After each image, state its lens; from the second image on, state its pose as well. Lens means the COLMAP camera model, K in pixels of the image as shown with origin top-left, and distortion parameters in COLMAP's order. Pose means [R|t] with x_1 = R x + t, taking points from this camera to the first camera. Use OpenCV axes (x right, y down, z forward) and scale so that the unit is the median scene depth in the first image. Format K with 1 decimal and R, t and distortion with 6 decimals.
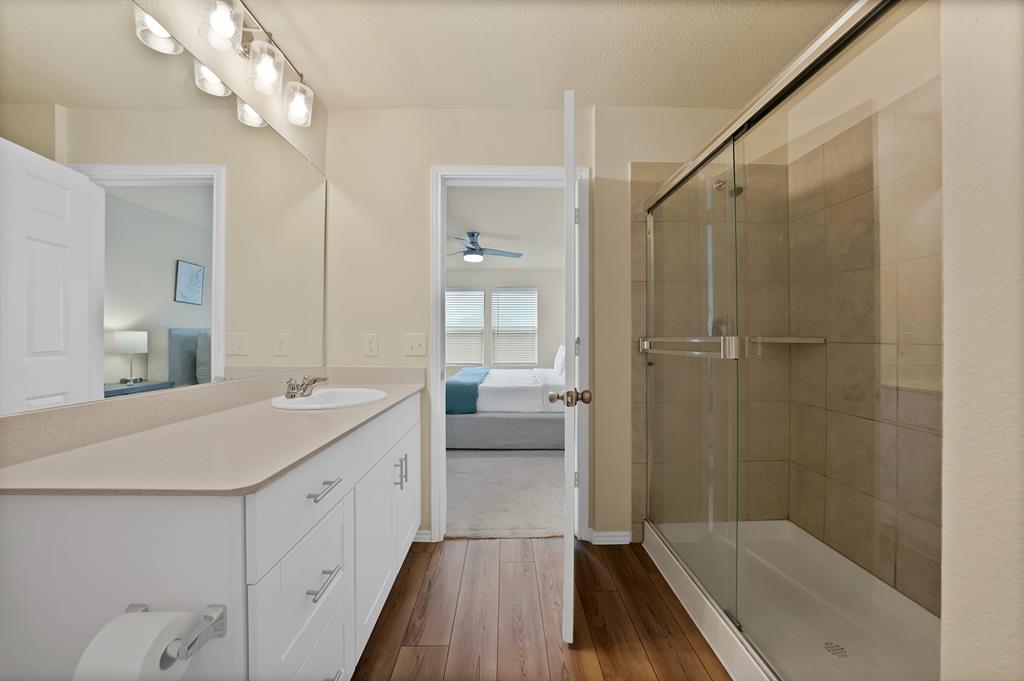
lens RADIAL K [[362.2, 0, 510.9], [0, 362.2, 335.5], [0, 0, 1]] dist [-0.016009, 0.000653]
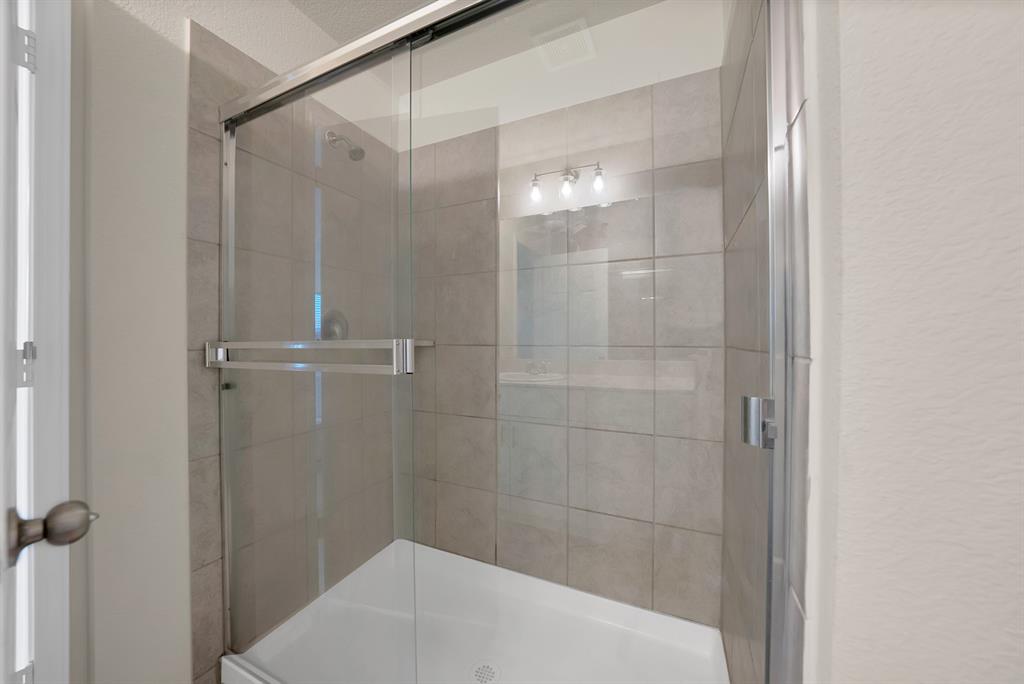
lens RADIAL K [[362.2, 0, 511.2], [0, 362.2, 337.7], [0, 0, 1]] dist [-0.016009, 0.000653]
pose [[0.437885, 0.000598, 0.899031, 0.064711], [0.000996, 0.999999, -0.001151, 0.000460], [-0.899031, 0.001400, 0.437883, 0.331437]]
